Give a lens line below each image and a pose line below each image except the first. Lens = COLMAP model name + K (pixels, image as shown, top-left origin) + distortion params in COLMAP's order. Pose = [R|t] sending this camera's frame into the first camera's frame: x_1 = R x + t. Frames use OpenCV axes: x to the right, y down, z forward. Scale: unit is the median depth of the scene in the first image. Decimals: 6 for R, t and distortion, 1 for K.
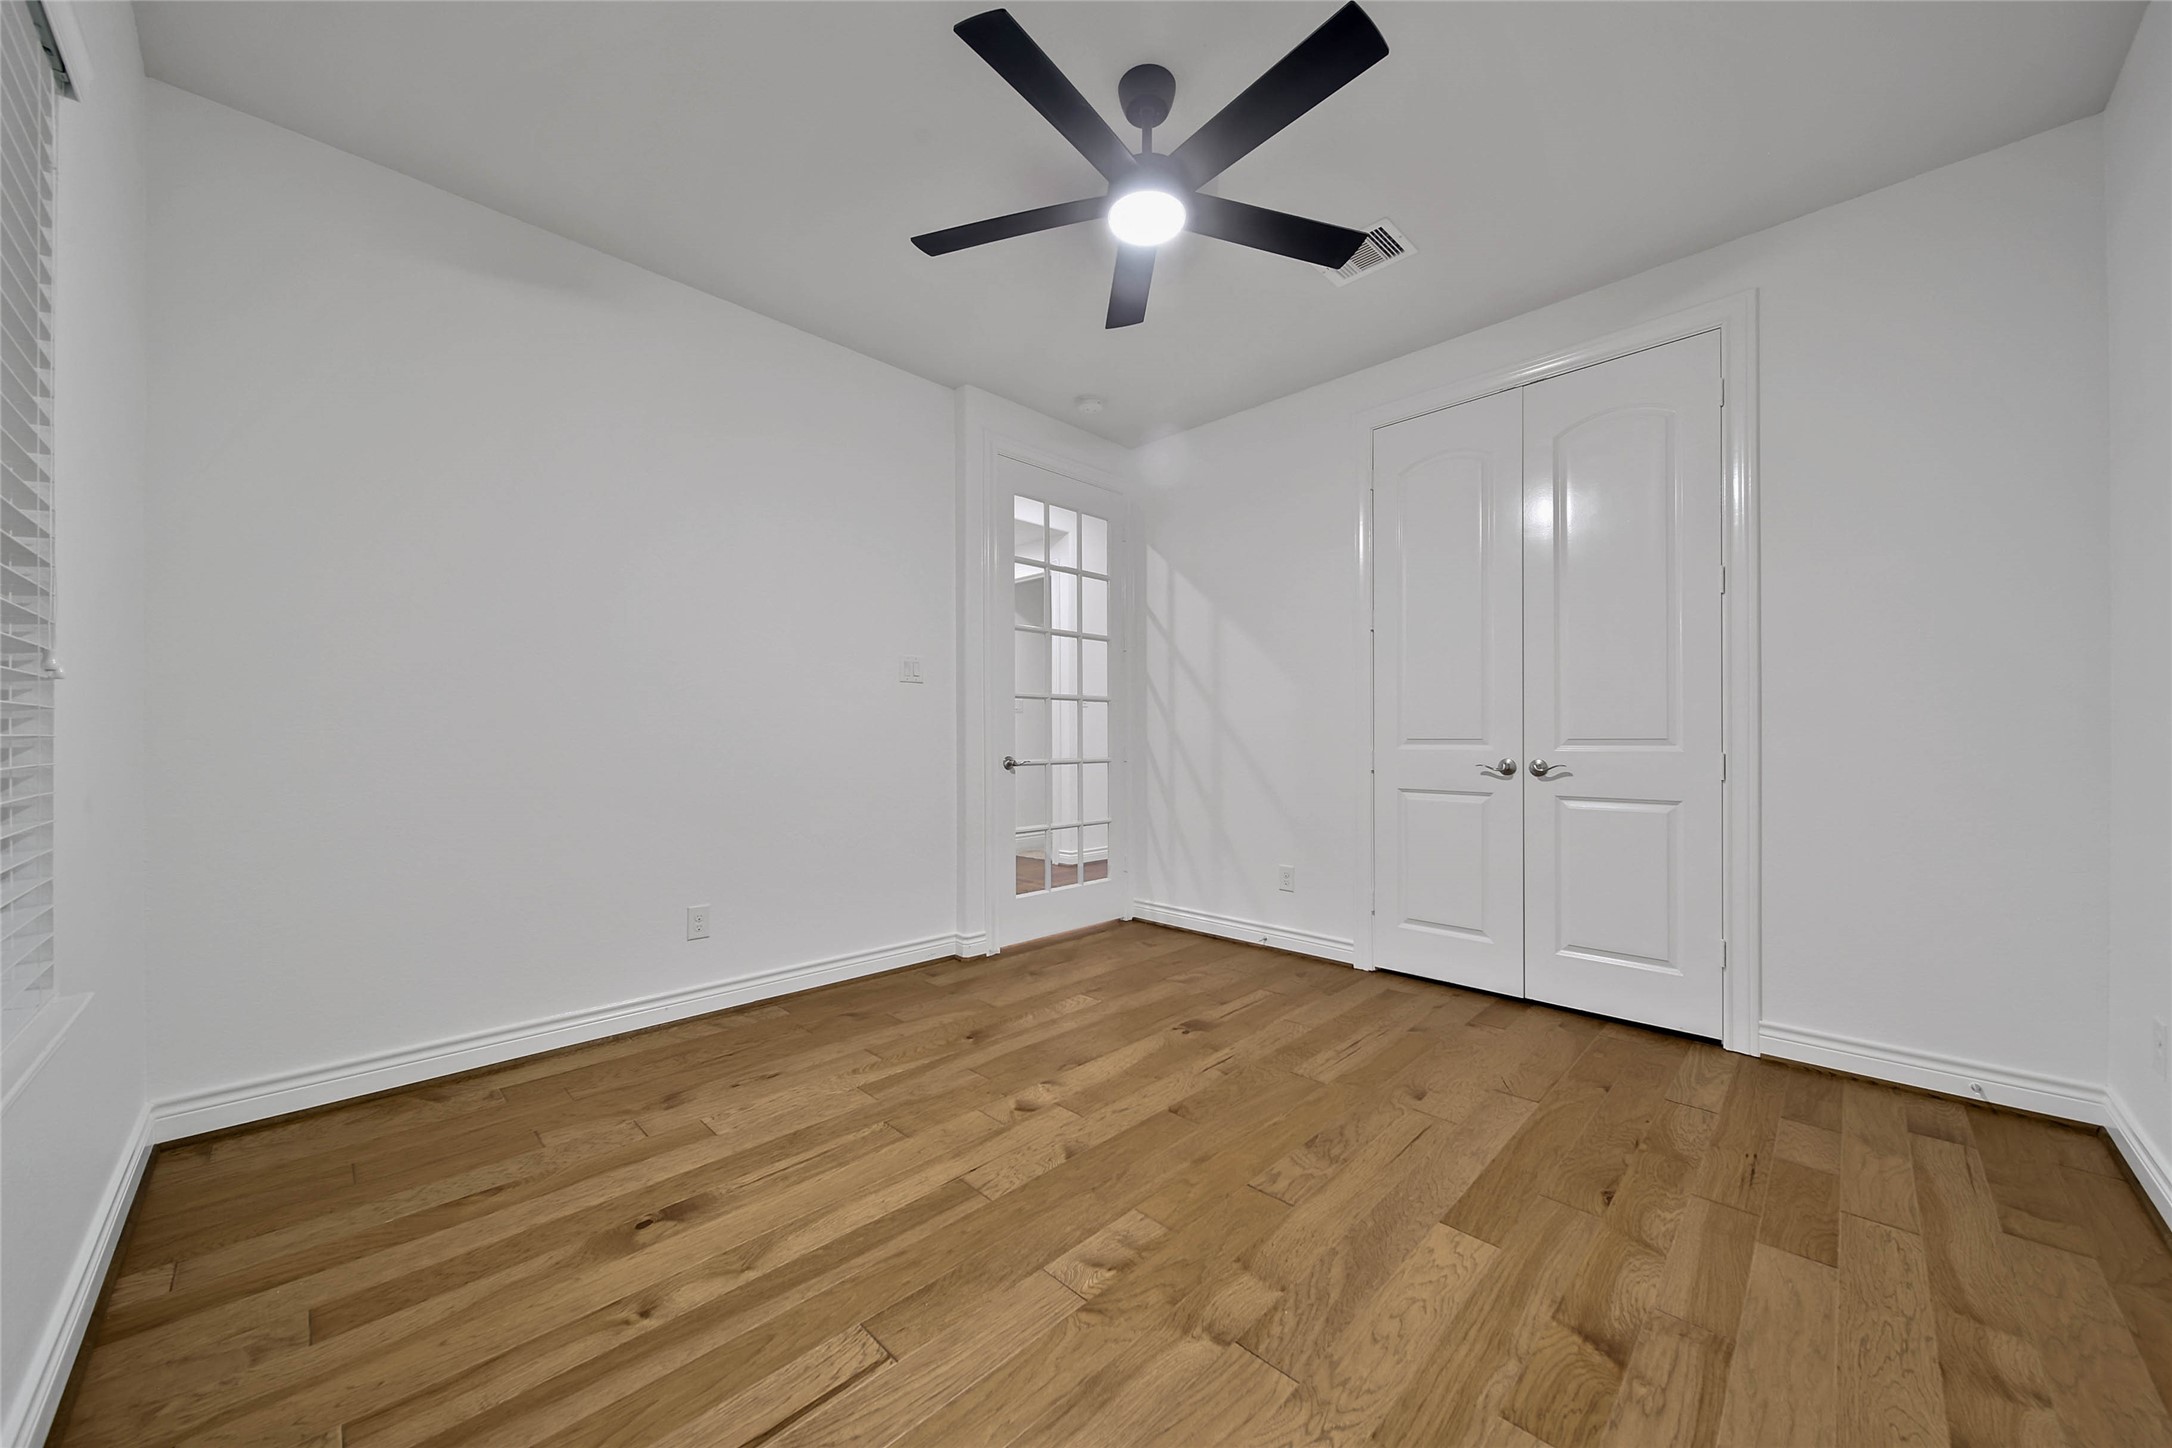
lens RADIAL K [[792.9, 0, 1076.8], [0, 792.9, 732.9], [0, 0, 1]] dist [-0.000818, -0.000259]
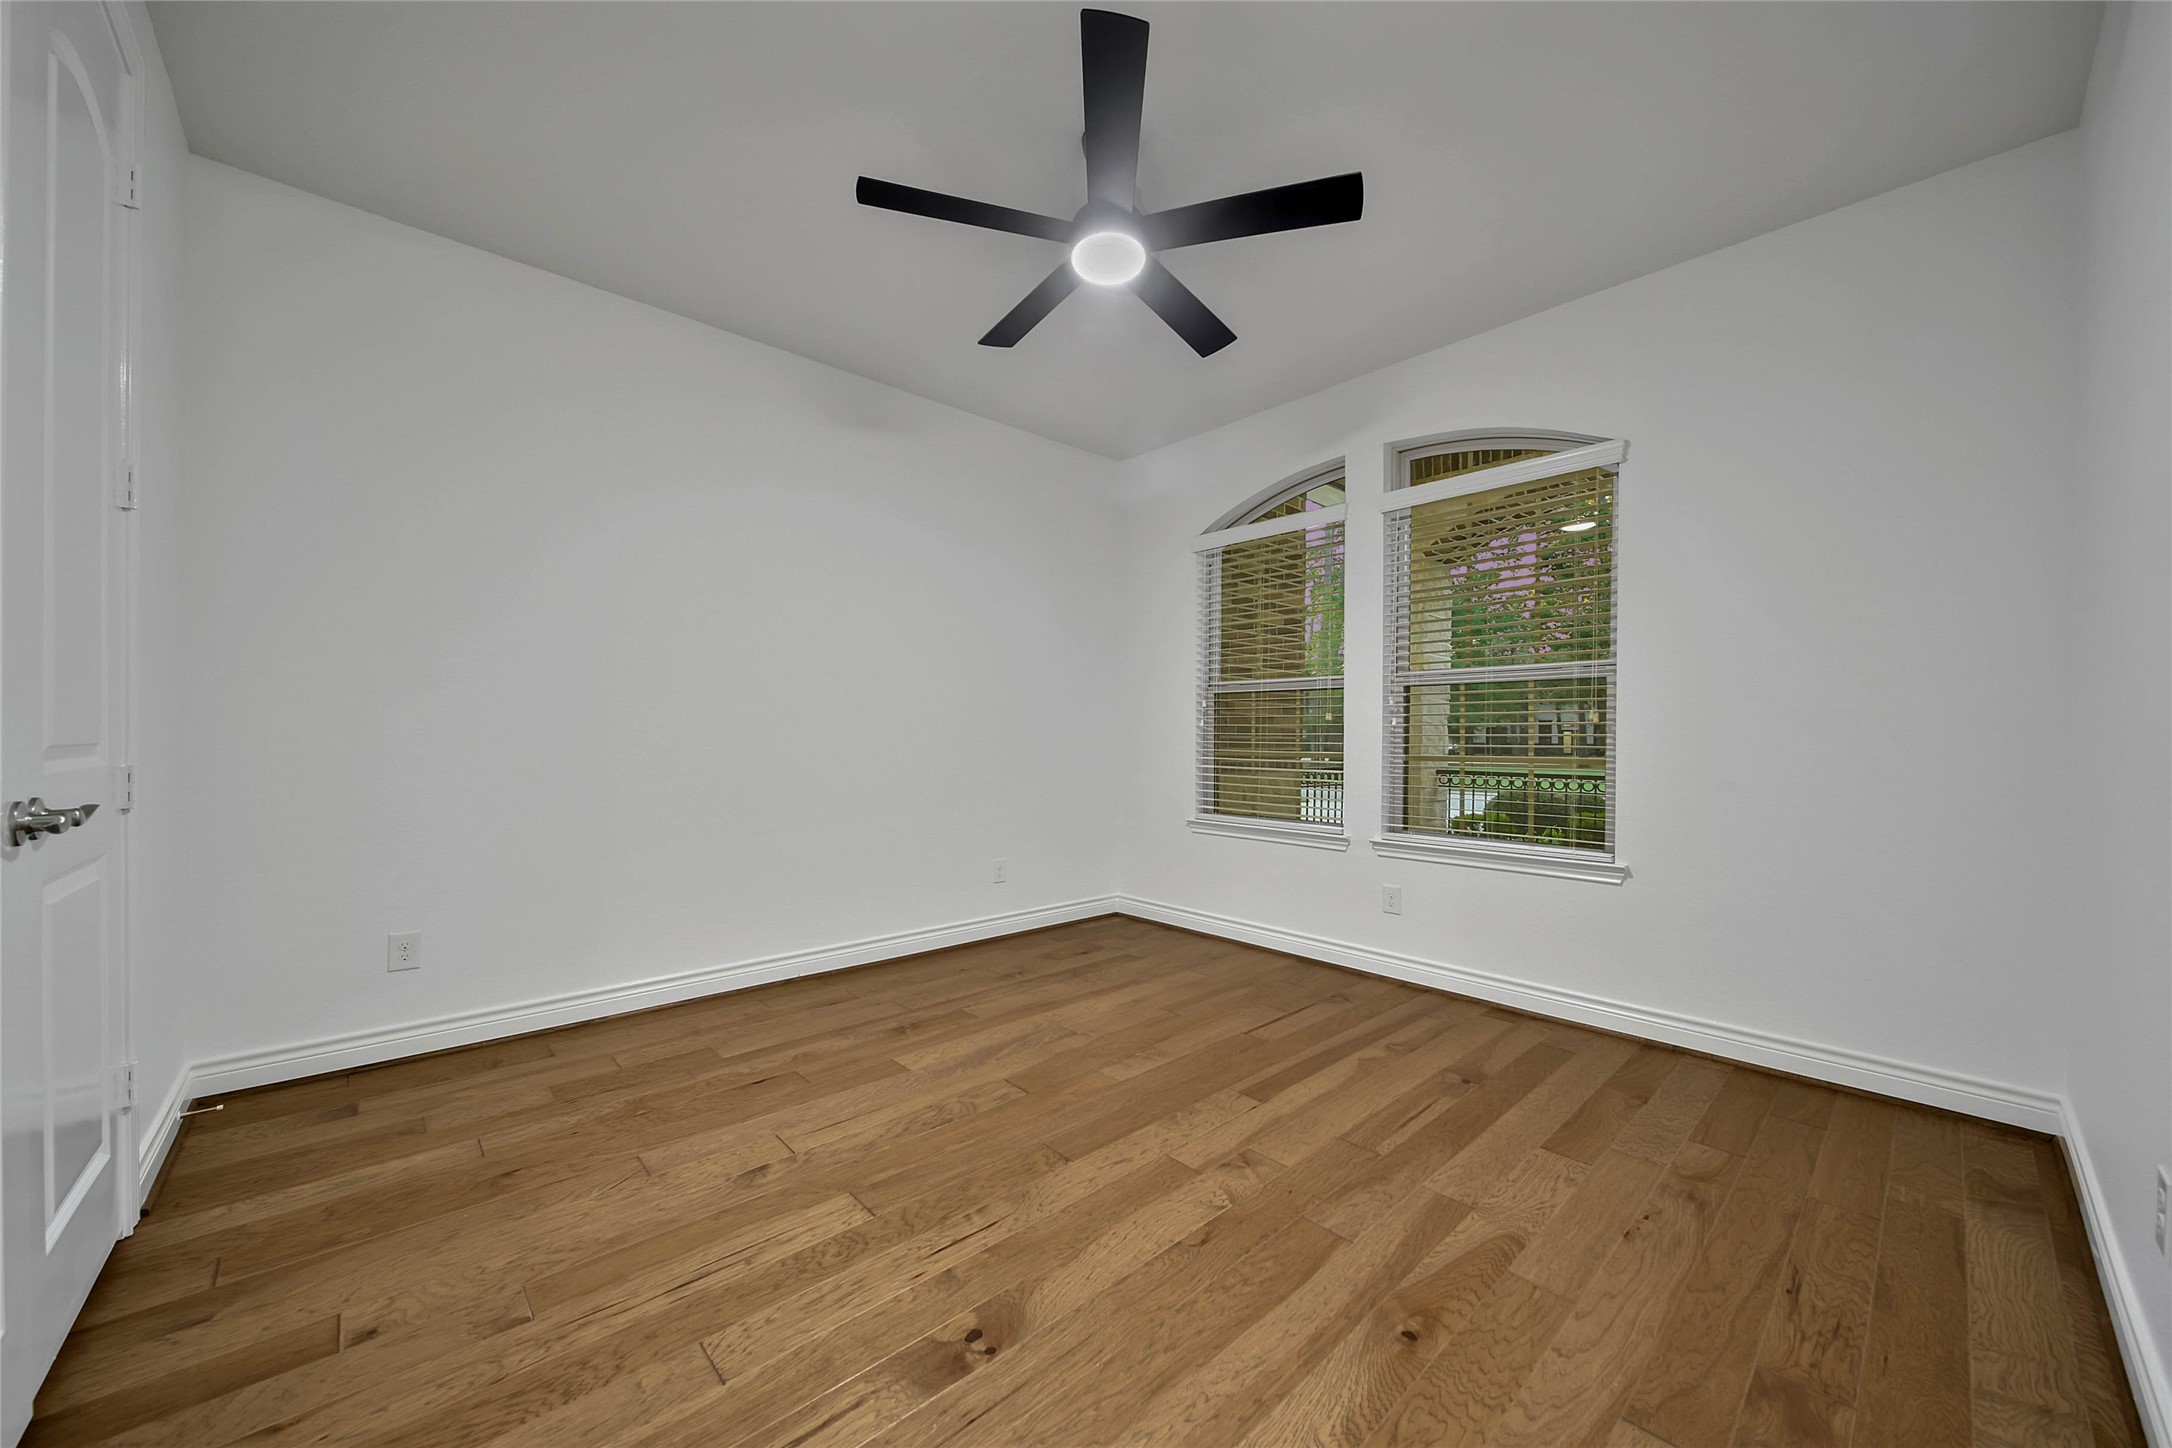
lens RADIAL K [[792.9, 0, 1076.8], [0, 792.9, 732.9], [0, 0, 1]] dist [-0.000818, -0.000259]
pose [[-0.998681, -0.007129, 0.050848, 0.070743], [-0.007661, 0.999918, -0.010275, 0.010994], [-0.050770, -0.010651, -0.998654, 2.042373]]
